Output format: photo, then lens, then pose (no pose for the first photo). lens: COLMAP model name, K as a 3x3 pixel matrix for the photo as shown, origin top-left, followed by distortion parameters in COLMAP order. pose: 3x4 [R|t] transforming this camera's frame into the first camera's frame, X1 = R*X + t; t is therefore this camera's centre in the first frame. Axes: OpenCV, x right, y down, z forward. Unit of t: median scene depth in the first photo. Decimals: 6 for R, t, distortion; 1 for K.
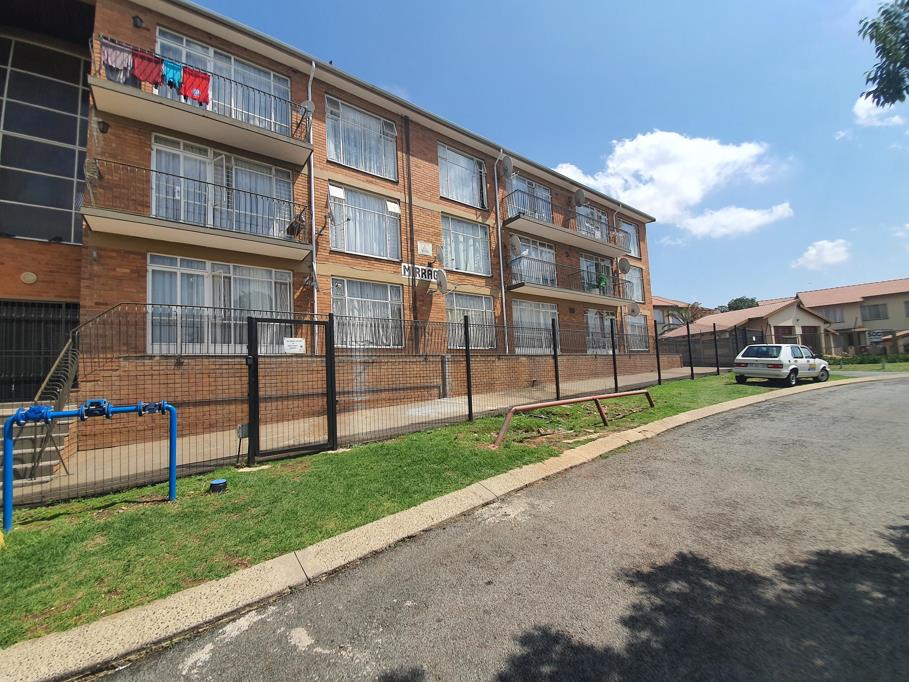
lens RADIAL K [[359.1, 0, 438.9], [0, 359.1, 353.6], [0, 0, 1]] dist [0.014115, -0.015012]
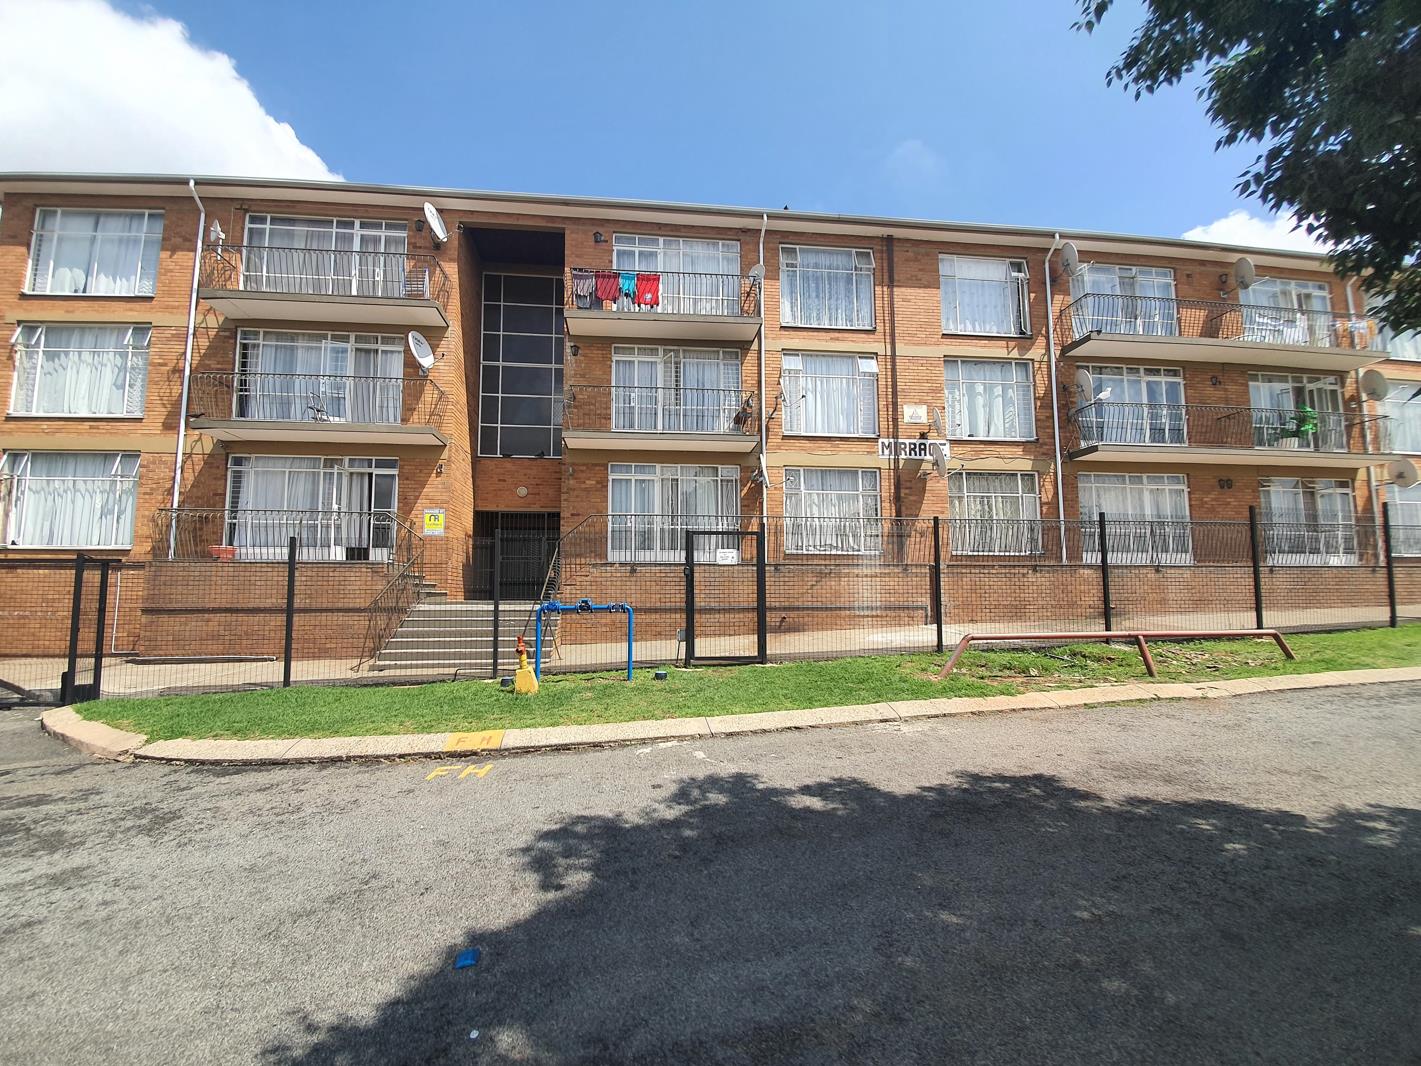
lens RADIAL K [[561.4, 0, 686.1], [0, 561.4, 552.7], [0, 0, 1]] dist [0.014115, -0.015012]
pose [[0.864824, 0.003967, -0.502060, 0.134990], [-0.005798, 0.999981, -0.002087, -0.013403], [0.502042, 0.004716, 0.864830, -0.196206]]
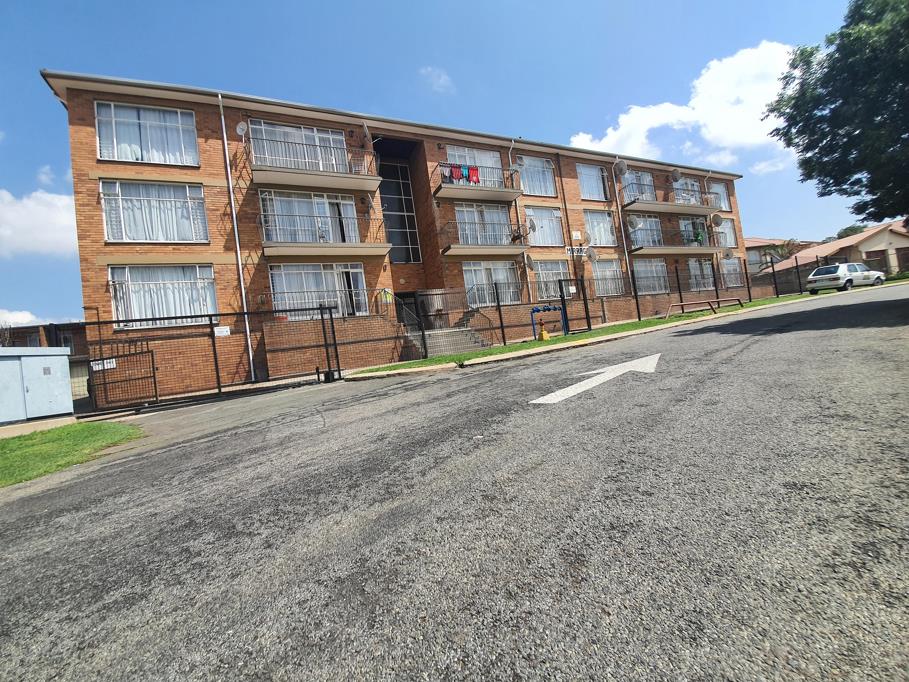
lens RADIAL K [[359.1, 0, 438.9], [0, 359.1, 353.6], [0, 0, 1]] dist [0.014115, -0.015012]
pose [[0.976515, -0.095123, -0.193316, -0.396074], [0.106536, 0.993076, 0.049503, 0.089770], [0.187268, -0.068936, 0.979887, -0.751080]]
